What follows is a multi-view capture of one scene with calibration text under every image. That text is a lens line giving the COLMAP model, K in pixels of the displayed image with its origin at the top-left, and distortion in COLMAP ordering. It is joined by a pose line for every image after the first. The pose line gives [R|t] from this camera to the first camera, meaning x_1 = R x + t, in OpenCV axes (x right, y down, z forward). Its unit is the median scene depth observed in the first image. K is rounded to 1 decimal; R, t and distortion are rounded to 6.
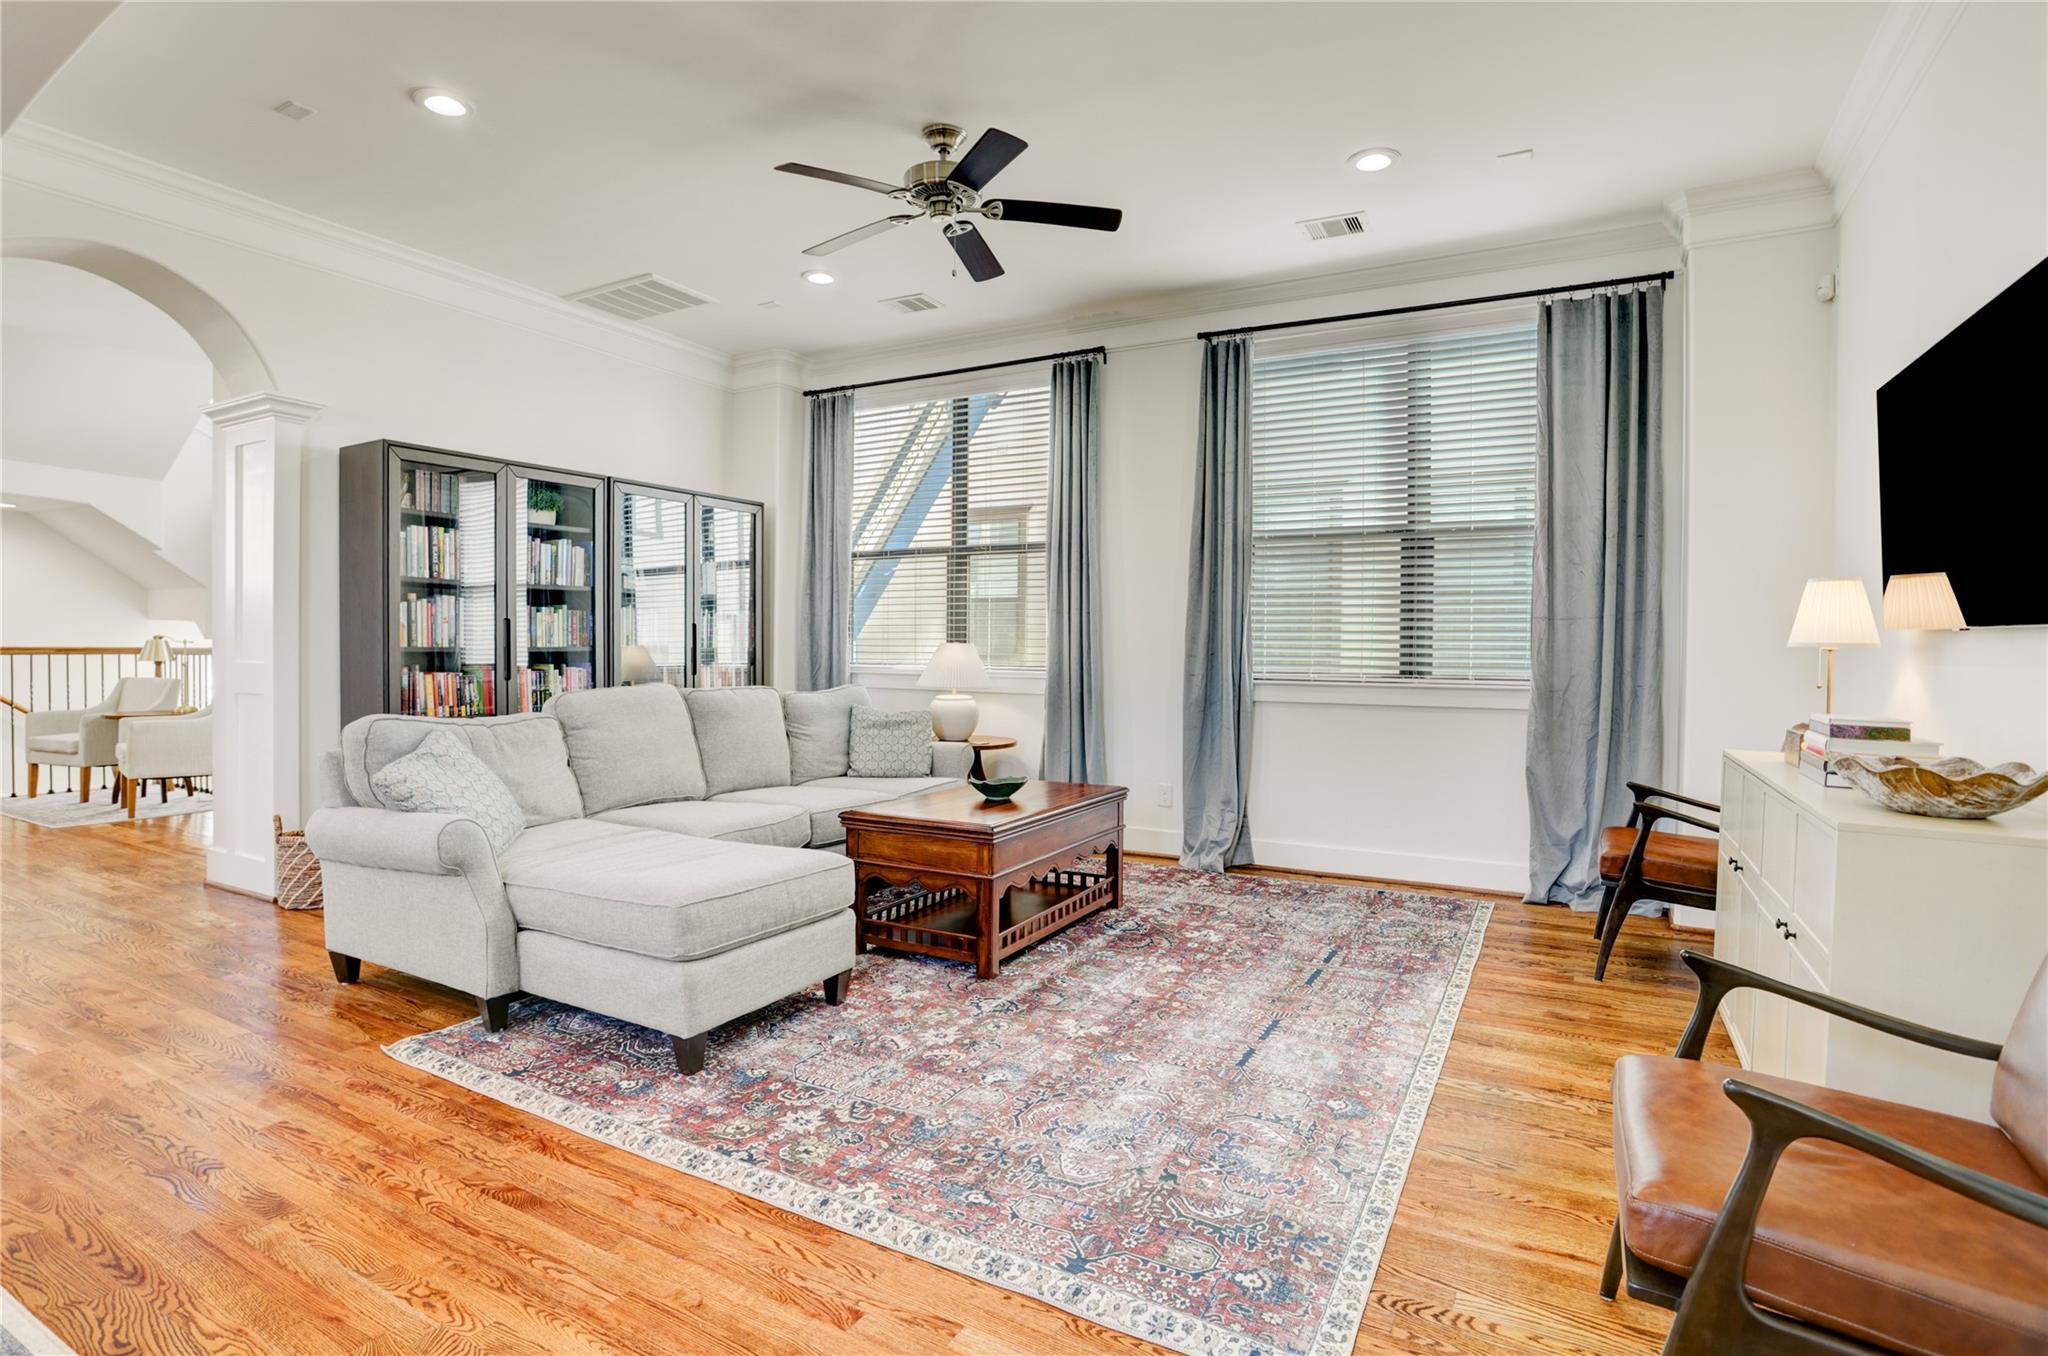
lens RADIAL K [[1014.6, 0, 1009.2], [0, 1014.6, 663.9], [0, 0, 1]] dist [-0.061096, 0.027515]
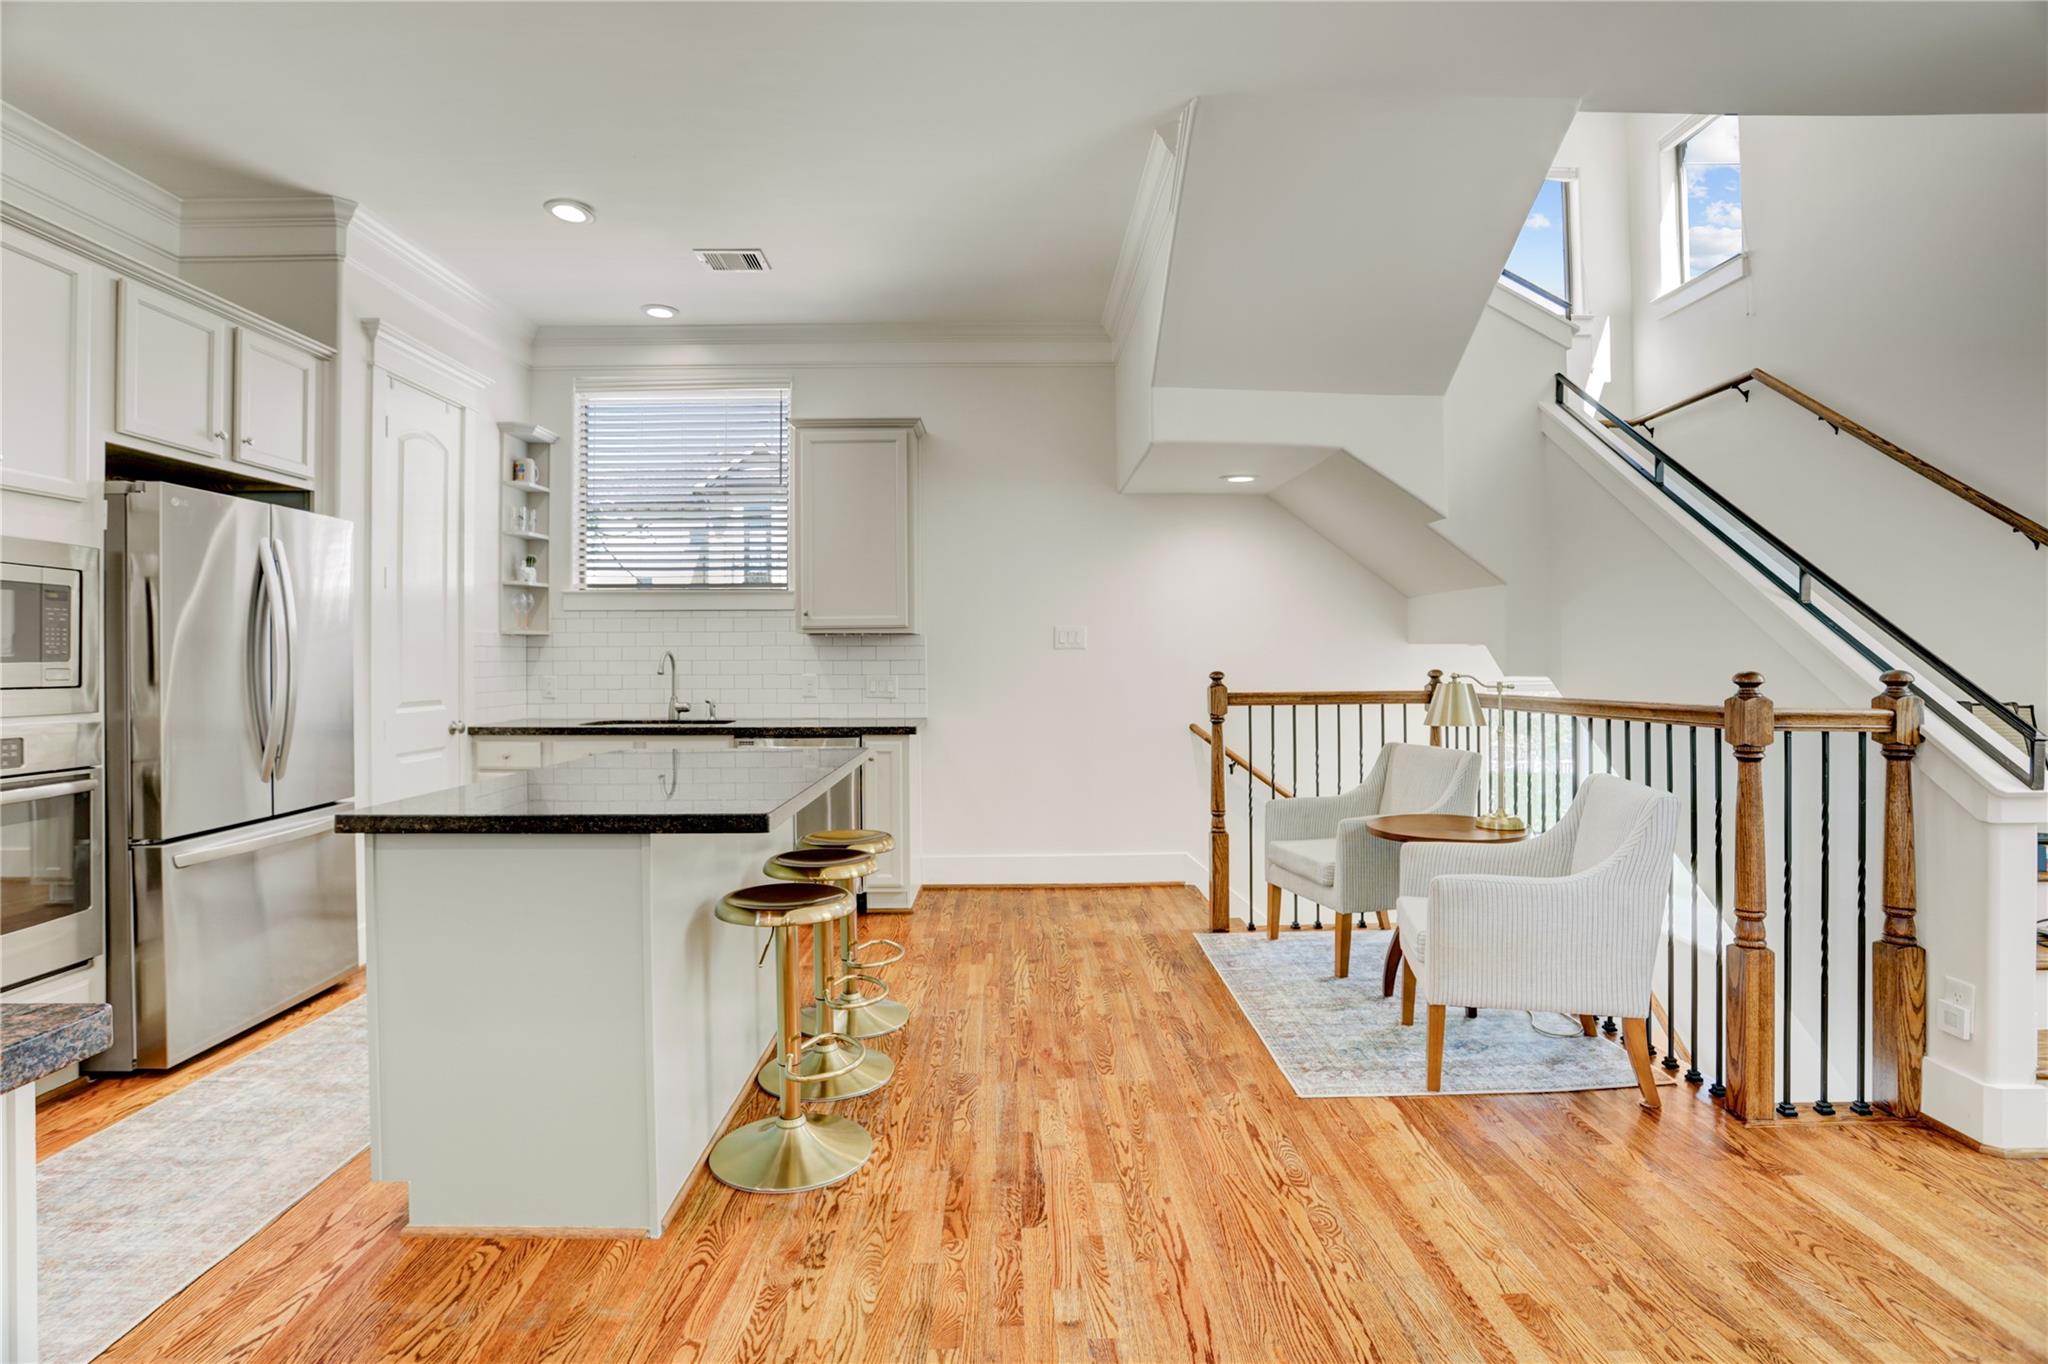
lens RADIAL K [[1014.6, 0, 1009.2], [0, 1014.6, 667.9], [0, 0, 1]] dist [-0.061096, 0.027515]
pose [[0.501365, -0.009266, -0.865186, -0.869999], [-0.000274, 0.999941, -0.010868, -0.042678], [0.865236, 0.005686, 0.501333, 0.882668]]
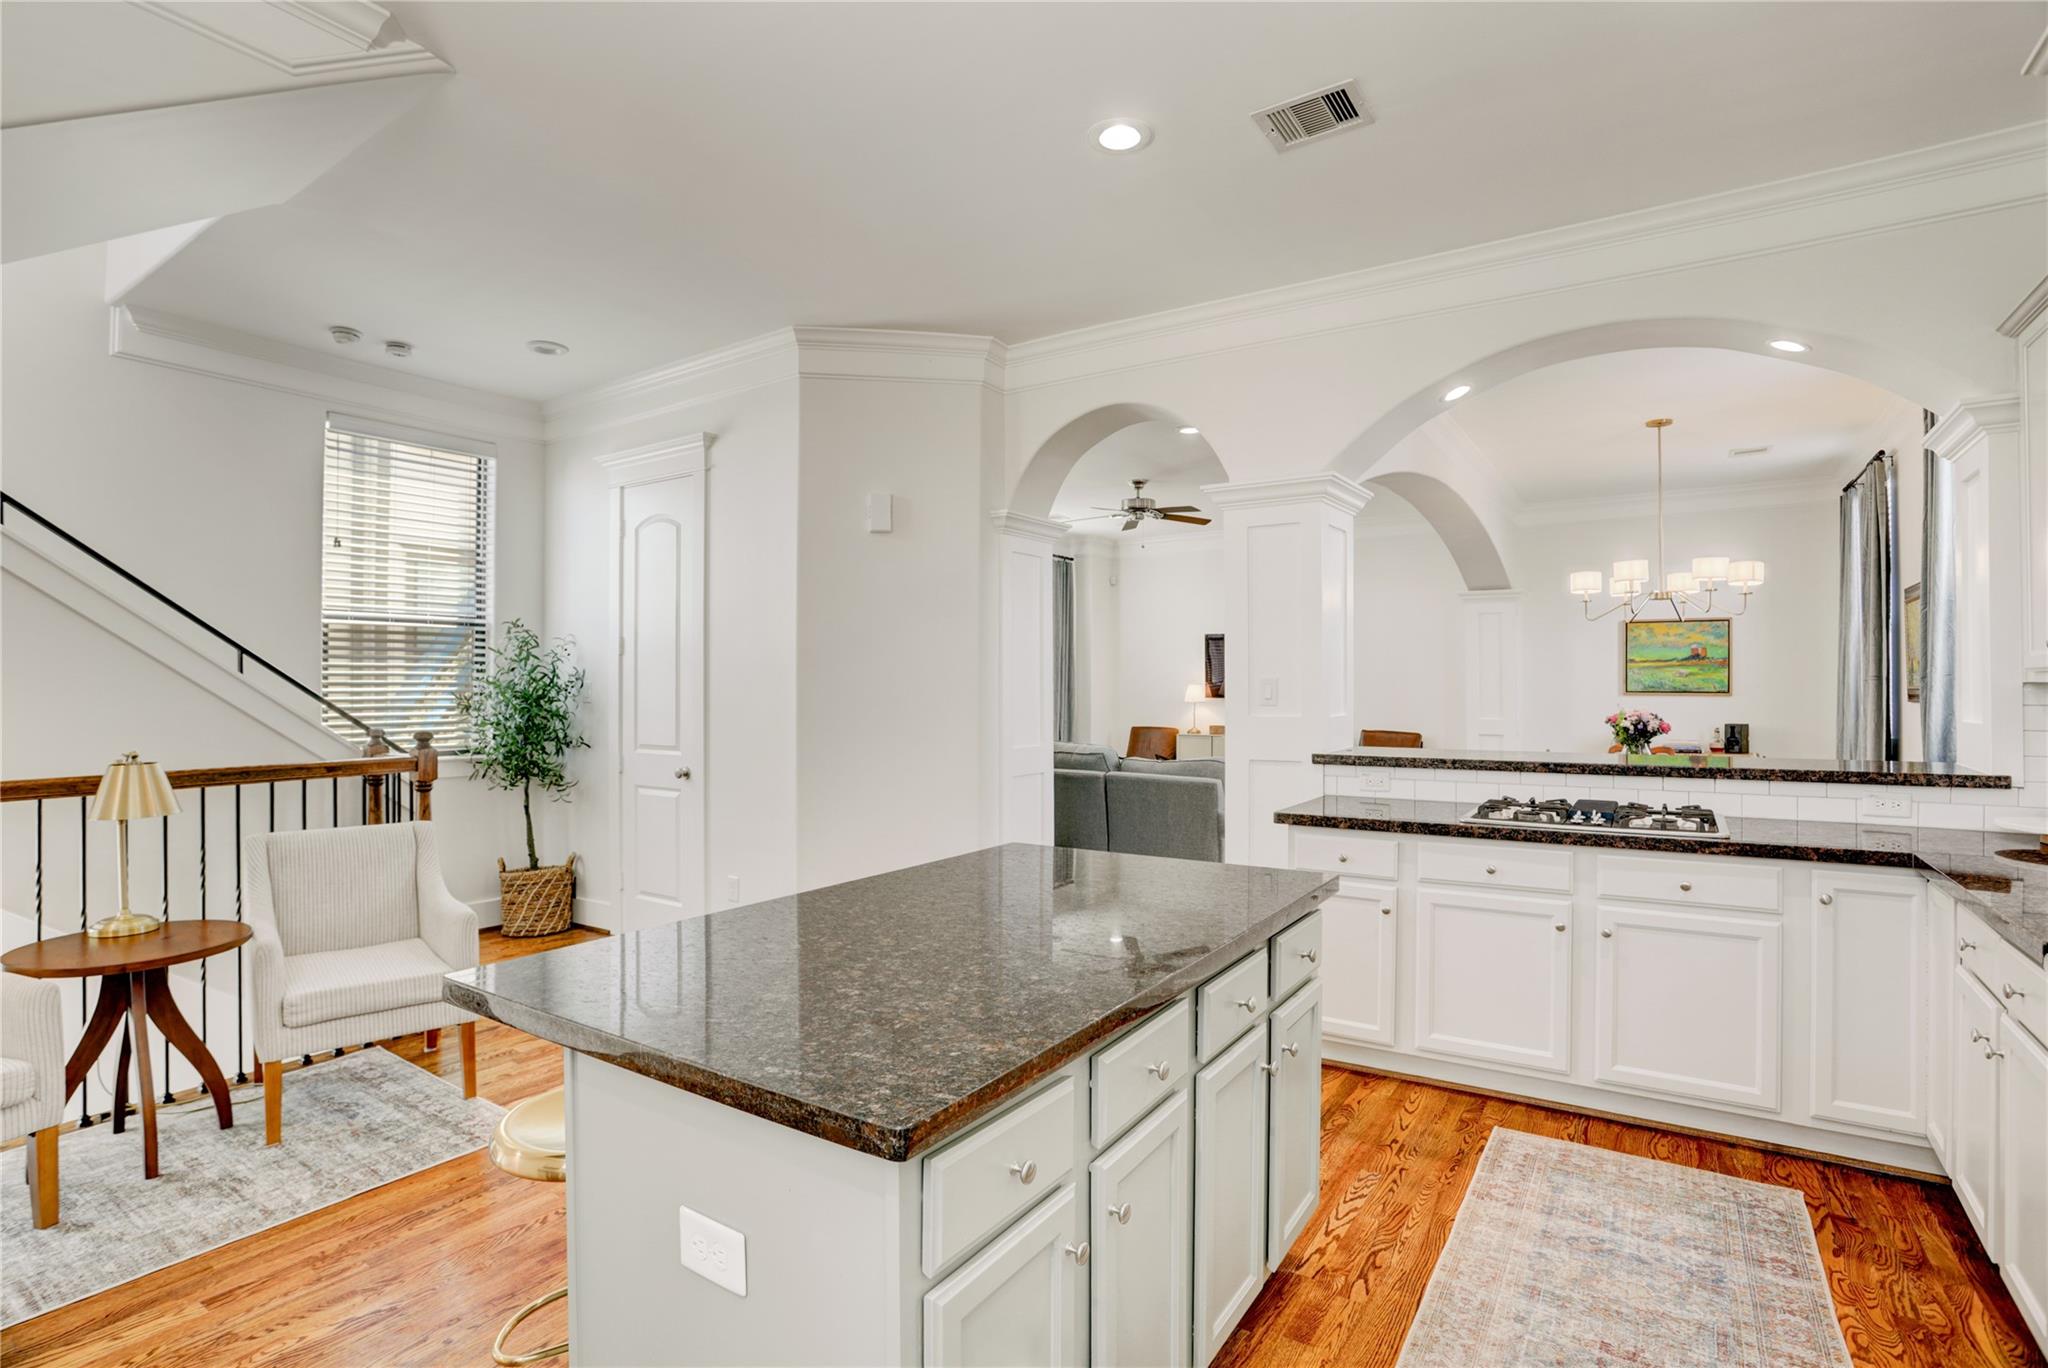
lens RADIAL K [[1022.2, 0, 1024.0], [0, 1022.2, 684.0], [0, 0, 1]] dist [-0.043323, 0.000395]
pose [[0.055605, -0.013643, 0.998360, -2.071187], [0.016218, 0.999787, 0.012760, -0.093715], [-0.998321, 0.015482, 0.055815, 0.984380]]
